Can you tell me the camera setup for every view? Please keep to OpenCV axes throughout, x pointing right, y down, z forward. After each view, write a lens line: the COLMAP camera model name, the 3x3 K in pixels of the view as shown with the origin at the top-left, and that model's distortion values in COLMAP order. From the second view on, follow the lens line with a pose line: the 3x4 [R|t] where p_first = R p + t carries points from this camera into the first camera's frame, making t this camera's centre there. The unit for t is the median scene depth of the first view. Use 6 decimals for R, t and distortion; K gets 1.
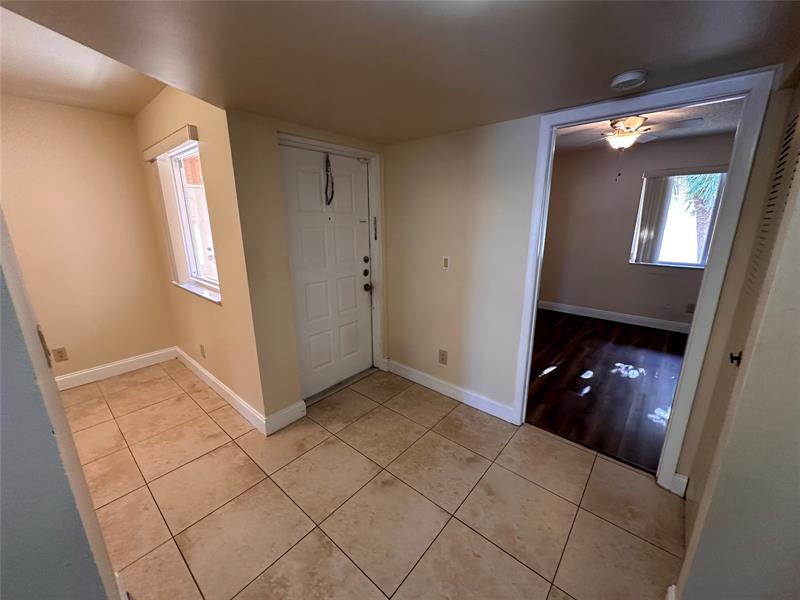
lens RADIAL K [[318.9, 0, 400.8], [0, 318.9, 297.5], [0, 0, 1]] dist [-0.002059, 0.000951]
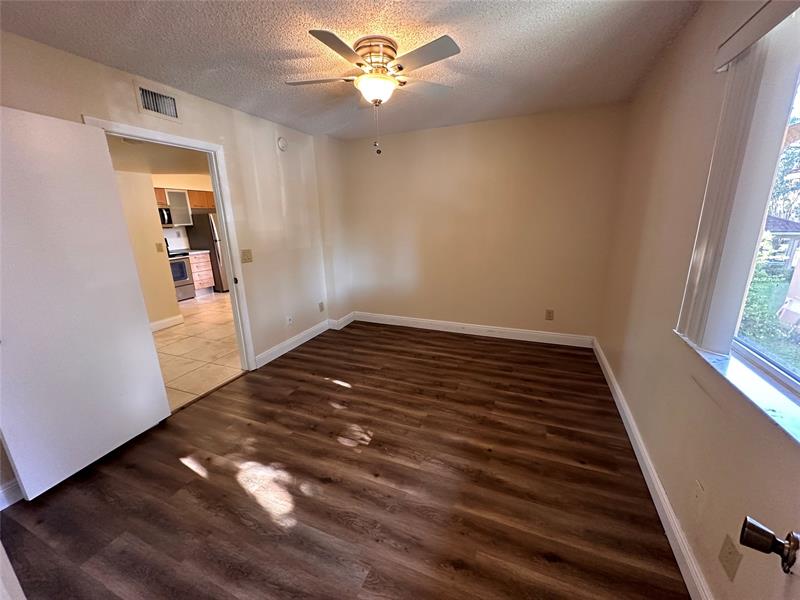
lens RADIAL K [[318.9, 0, 400.7], [0, 318.9, 302.0], [0, 0, 1]] dist [-0.002059, 0.000951]
pose [[0.308475, 0.239693, -0.920538, 1.184801], [-0.209774, 0.961049, 0.179945, -0.176204], [0.927814, 0.137597, 0.346741, 0.745844]]
